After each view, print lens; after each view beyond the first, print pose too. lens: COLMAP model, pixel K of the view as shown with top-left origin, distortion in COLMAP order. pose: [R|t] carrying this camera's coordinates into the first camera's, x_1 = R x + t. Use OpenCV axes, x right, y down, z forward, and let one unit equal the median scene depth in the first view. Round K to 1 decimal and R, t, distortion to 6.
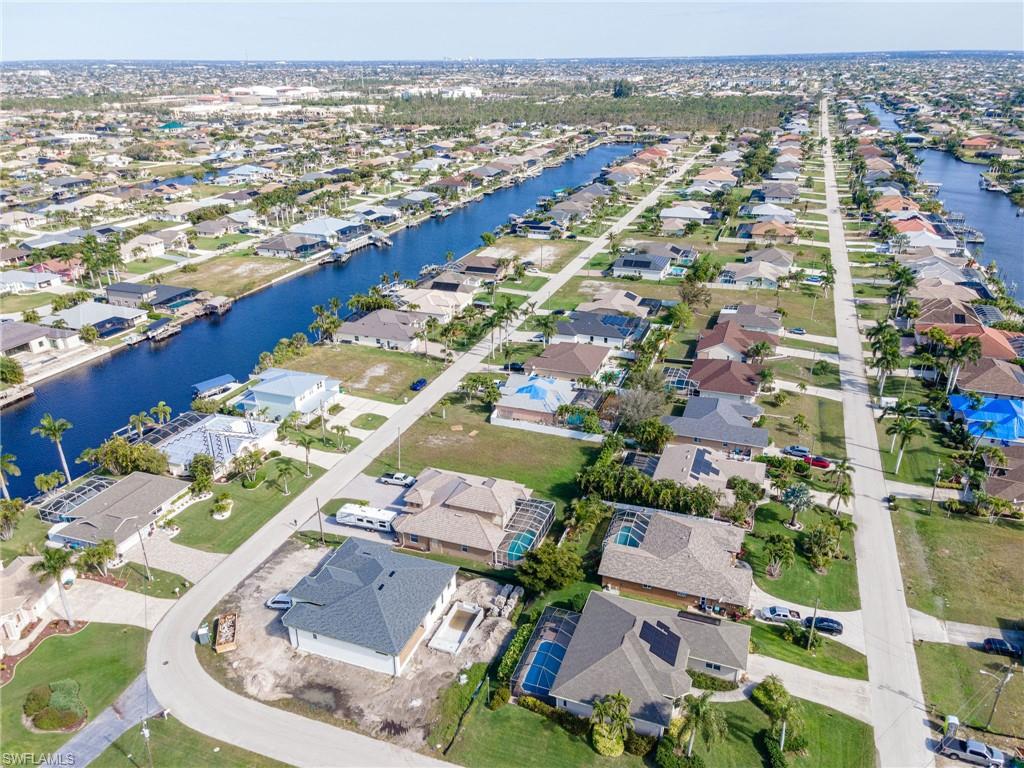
lens RADIAL K [[750.1, 0, 508.5], [0, 750.1, 388.6], [0, 0, 1]] dist [0.030351, 0.019390]
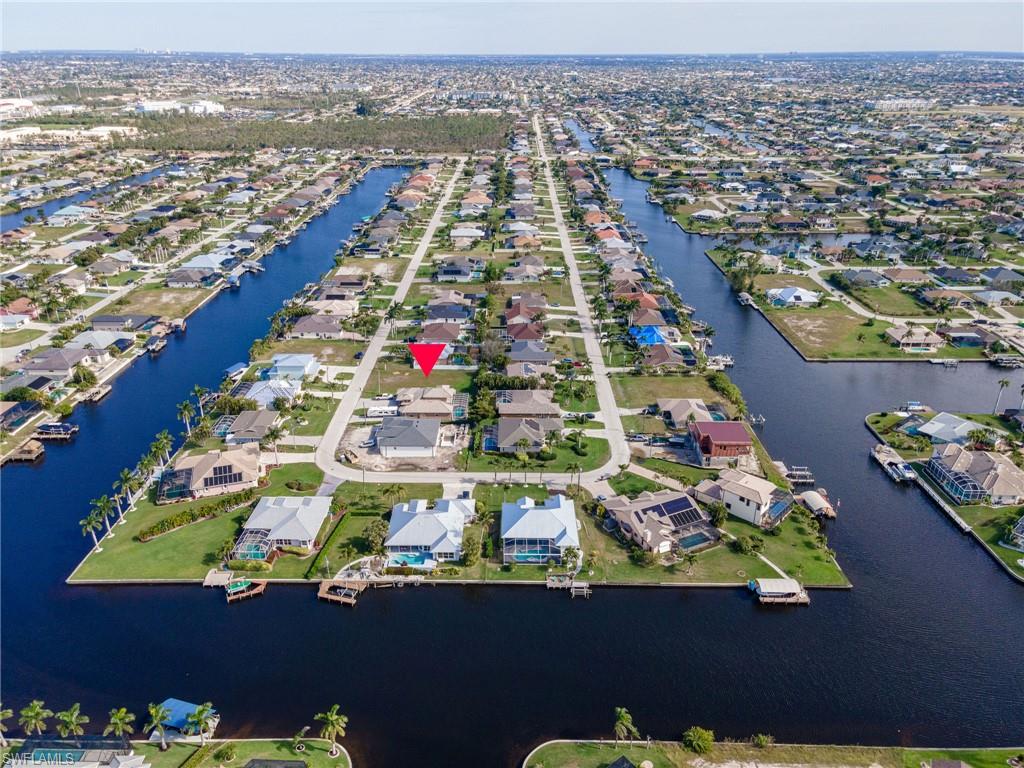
lens RADIAL K [[750.1, 0, 508.5], [0, 750.1, 388.6], [0, 0, 1]] dist [0.030351, 0.019390]
pose [[0.940844, -0.128710, 0.313443, -0.294408], [0.126991, 0.991563, 0.025985, 0.058533], [-0.314143, 0.015356, 0.949251, -0.628284]]
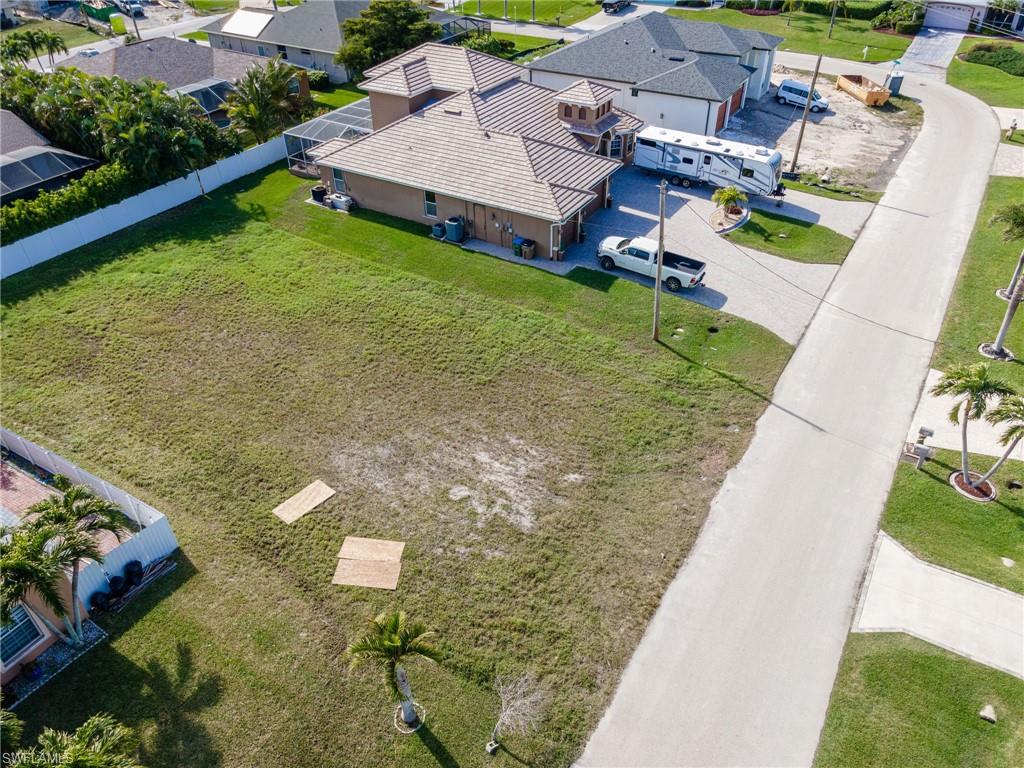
lens RADIAL K [[750.1, 0, 508.5], [0, 750.1, 388.6], [0, 0, 1]] dist [0.030351, 0.019390]
pose [[-0.980707, -0.093863, 0.171475, -0.095790], [0.104848, 0.487775, 0.866650, -0.088850], [-0.164988, 0.867908, -0.468523, 0.782912]]
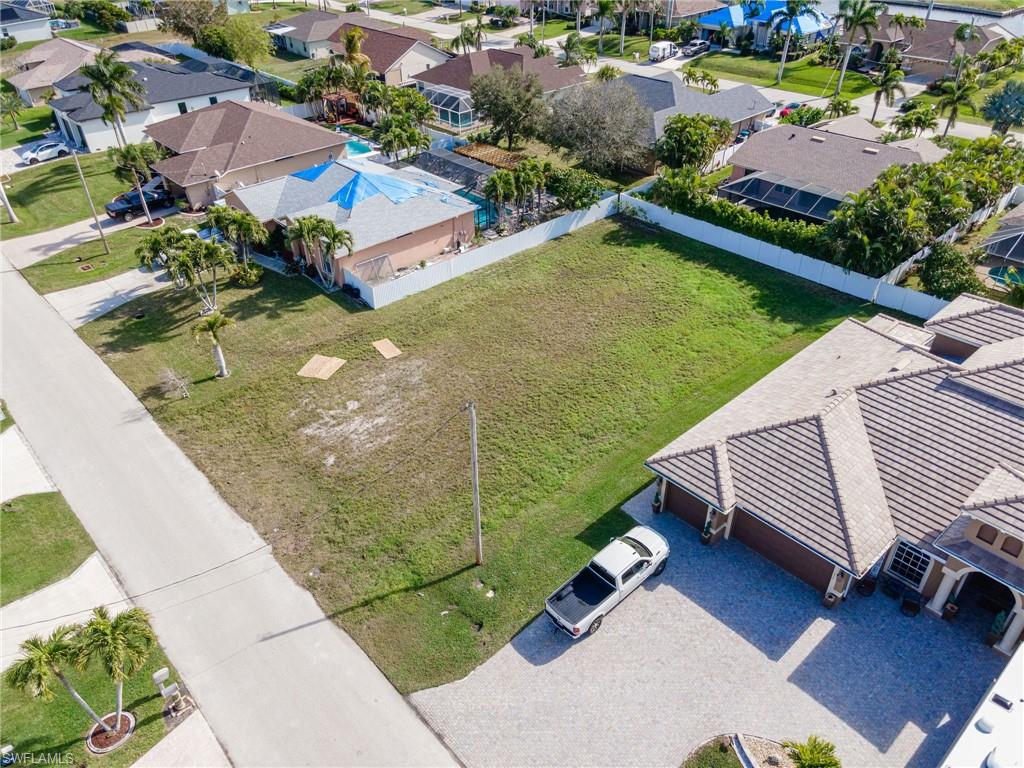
lens RADIAL K [[750.1, 0, 508.5], [0, 750.1, 388.6], [0, 0, 1]] dist [0.030351, 0.019390]
pose [[0.455706, -0.510398, 0.729264, -0.196545], [0.369448, 0.853830, 0.366718, -0.018223], [-0.809840, 0.102309, 0.577661, 0.572822]]
